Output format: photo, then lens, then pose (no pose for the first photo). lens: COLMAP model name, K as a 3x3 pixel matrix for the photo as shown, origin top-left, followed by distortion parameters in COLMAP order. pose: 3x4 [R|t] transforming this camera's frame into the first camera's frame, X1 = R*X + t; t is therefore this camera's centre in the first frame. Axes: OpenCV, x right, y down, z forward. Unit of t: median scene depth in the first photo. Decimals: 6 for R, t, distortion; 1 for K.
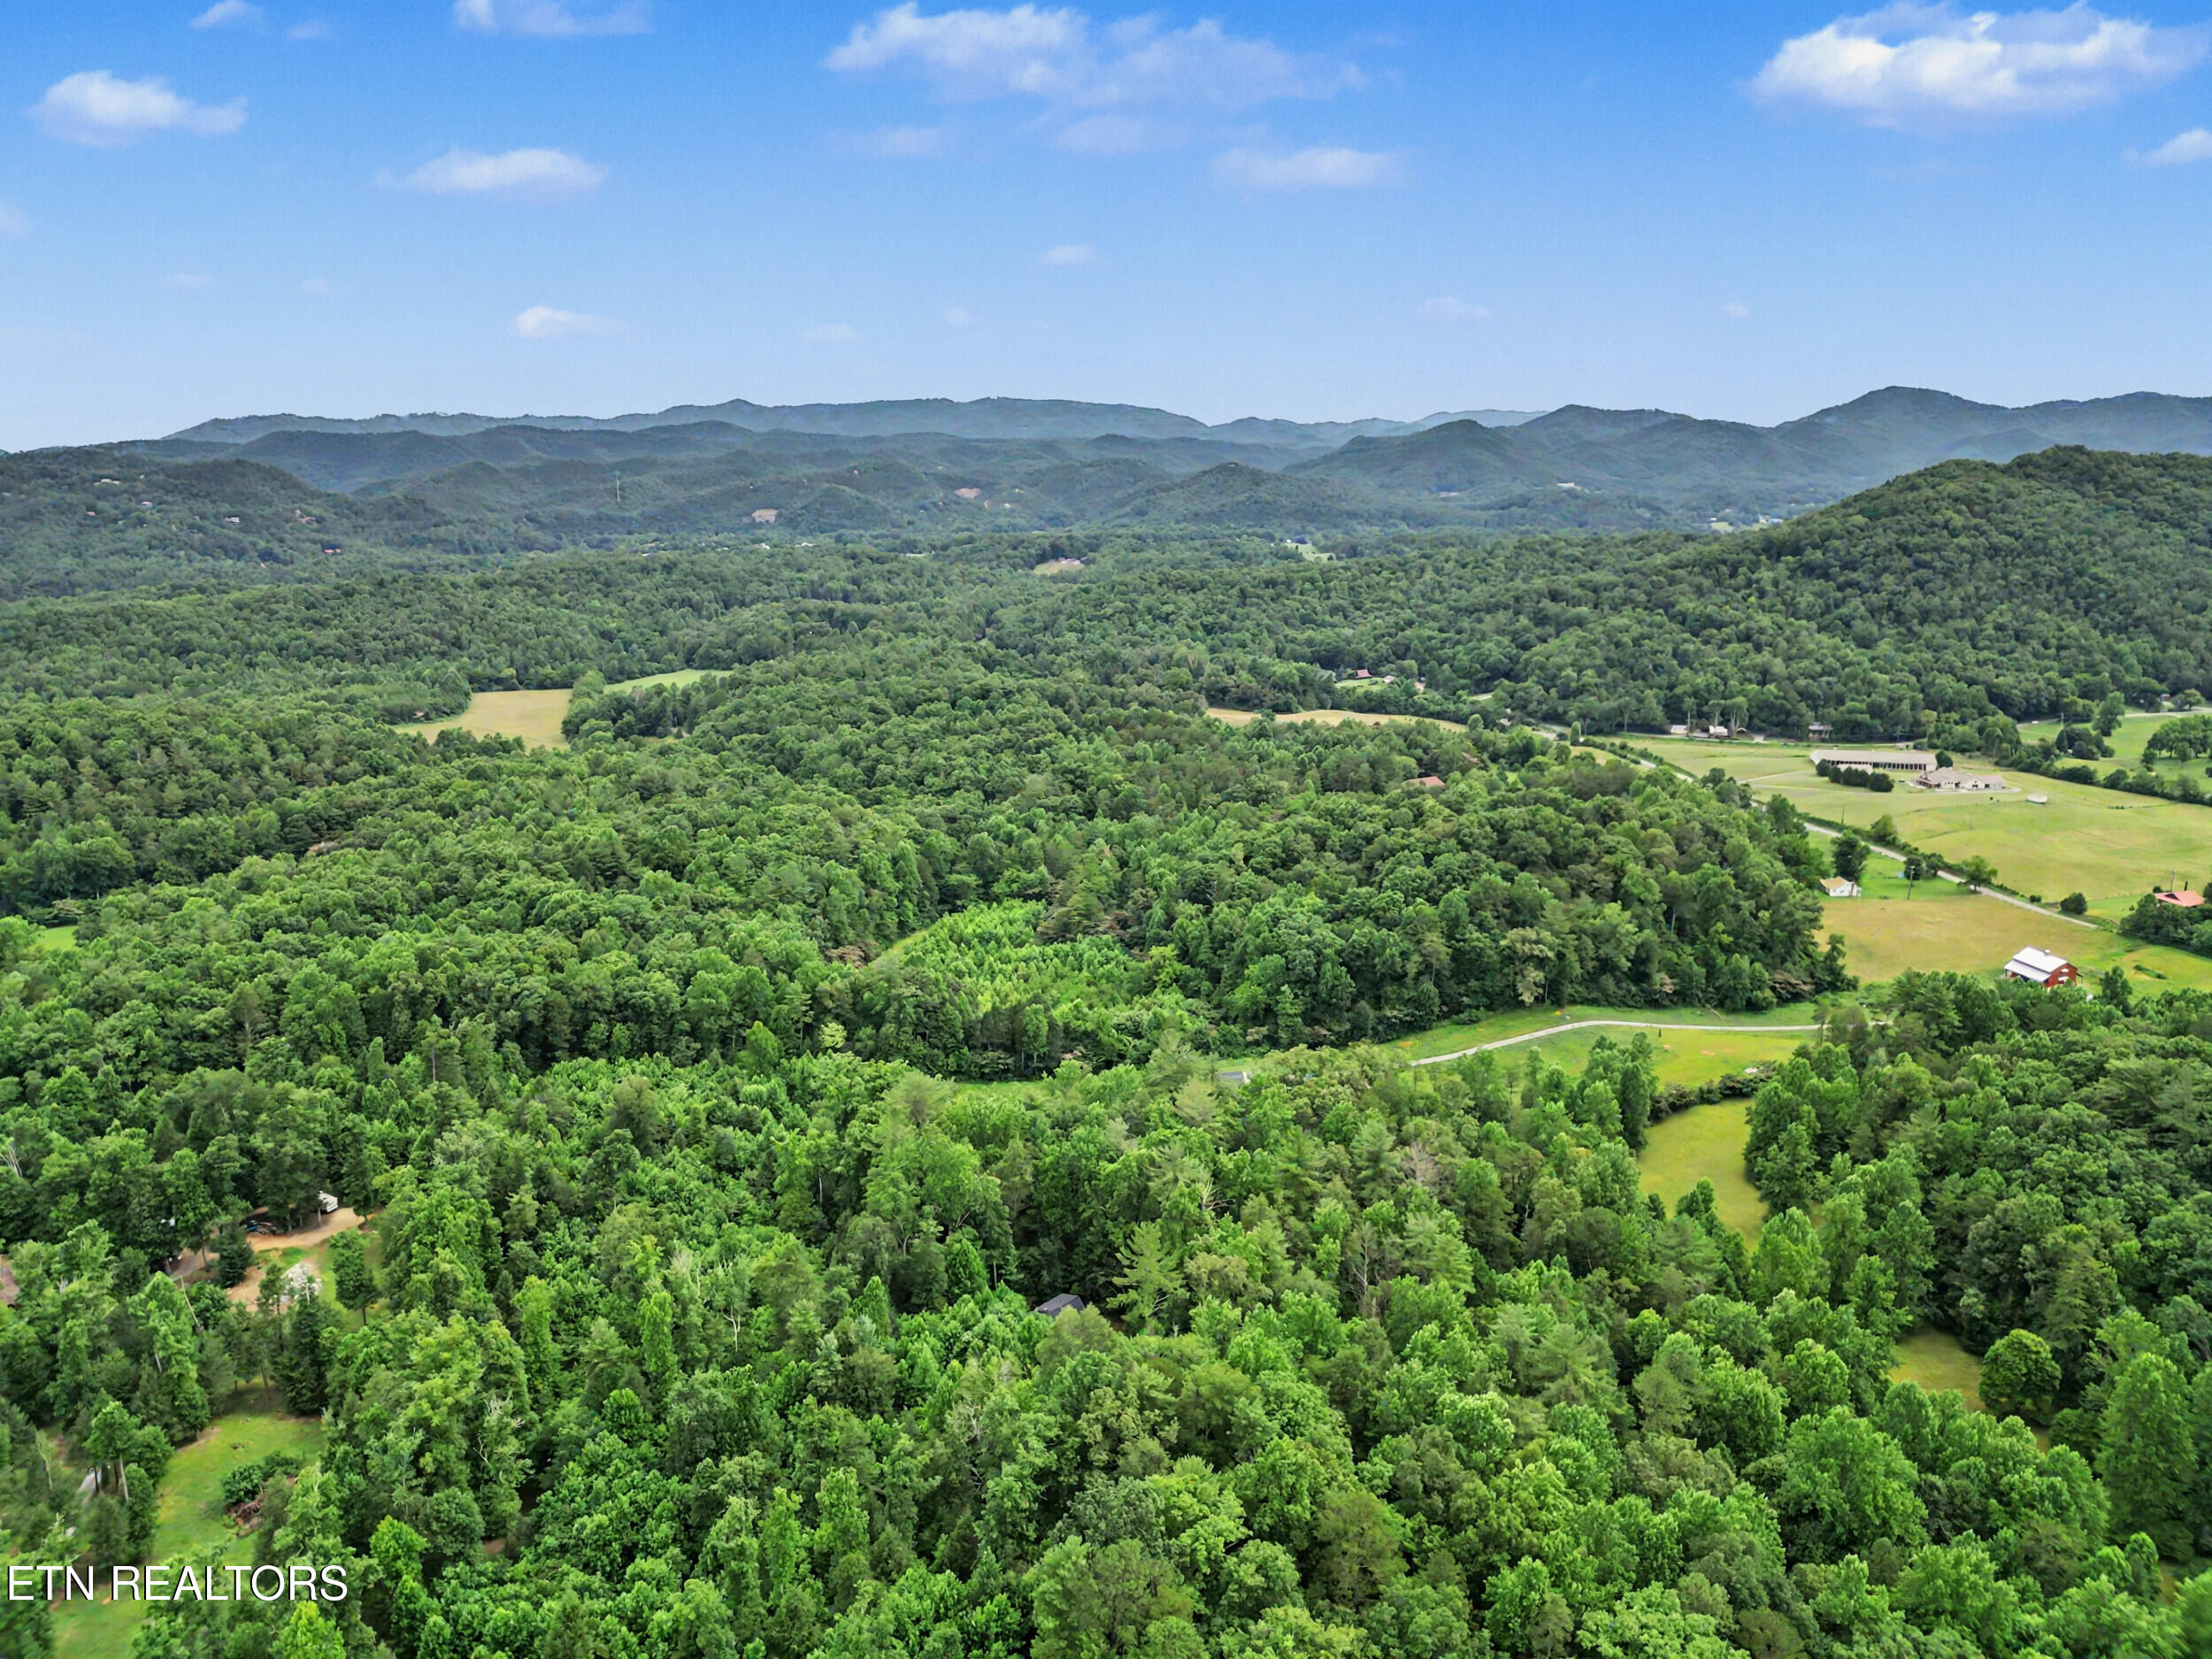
lens RADIAL K [[1613.5, 0, 1106.0], [0, 1613.5, 829.5], [0, 0, 1]] dist [0.004593, -0.054382]
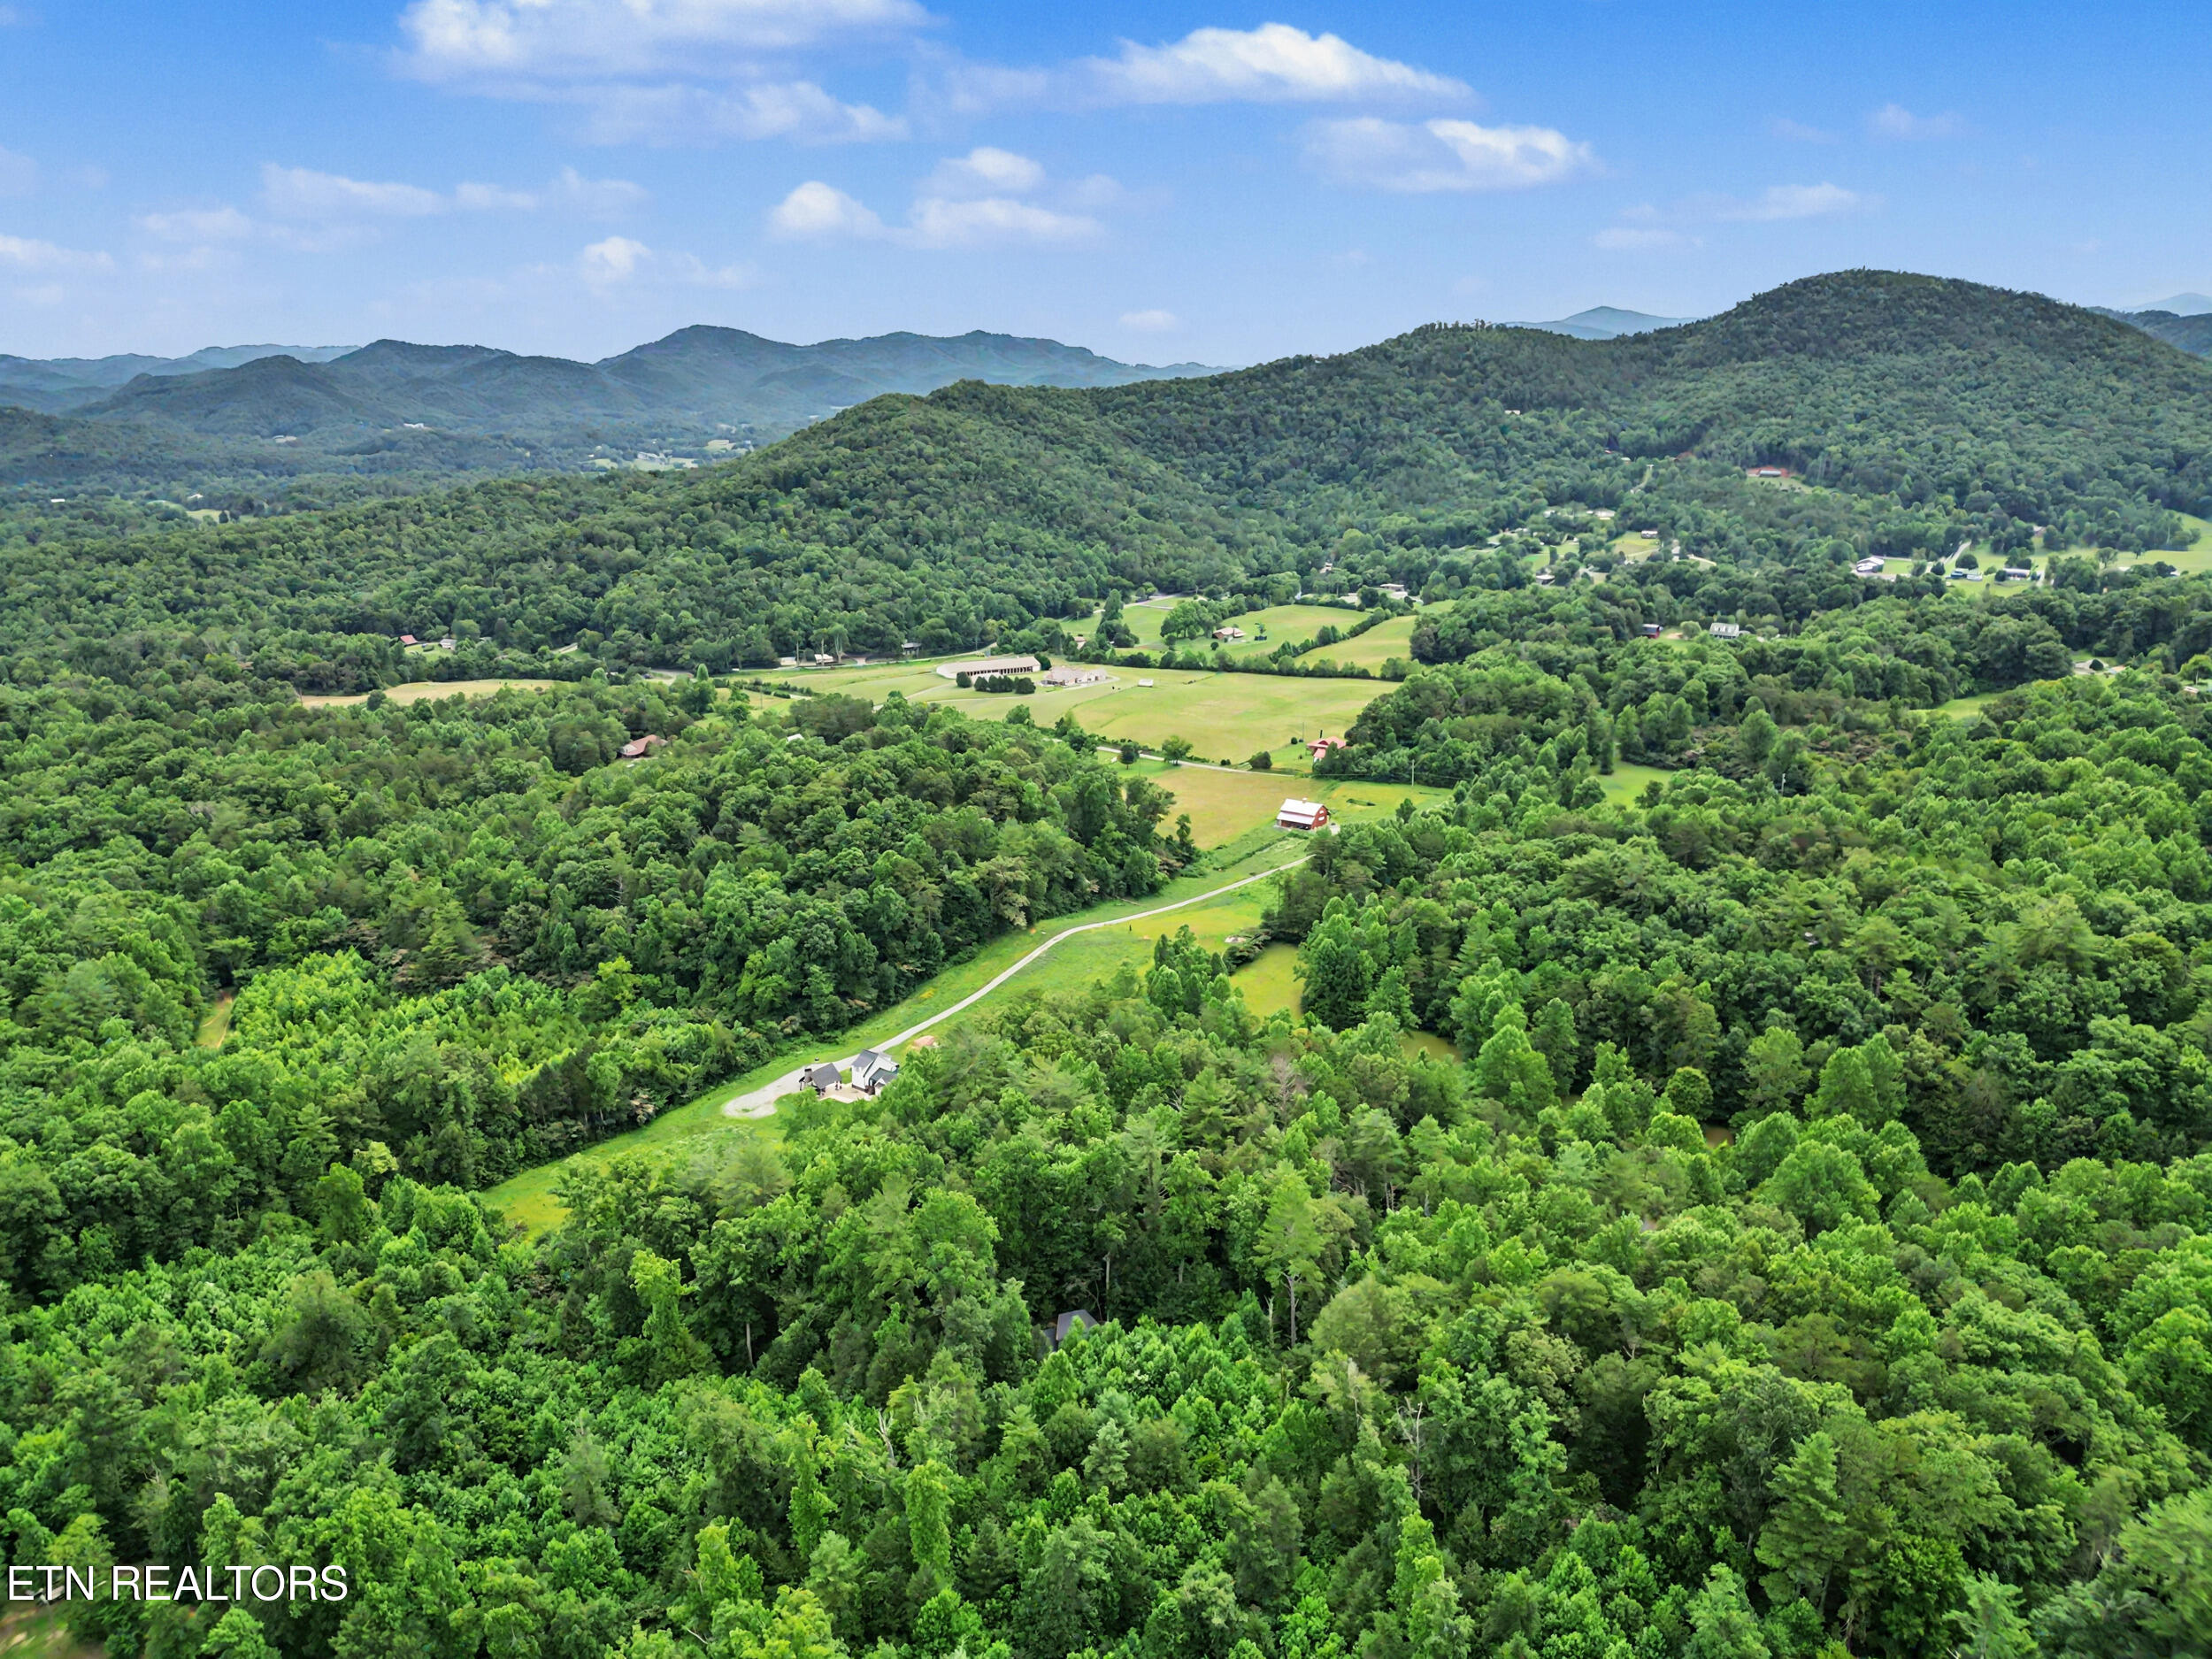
lens RADIAL K [[1613.5, 0, 1106.0], [0, 1613.5, 829.5], [0, 0, 1]] dist [0.004593, -0.054382]
pose [[0.752077, -0.175112, 0.635387, -0.171159], [0.151720, 0.984165, 0.091652, -0.020507], [-0.641375, 0.027471, 0.766736, 0.086667]]
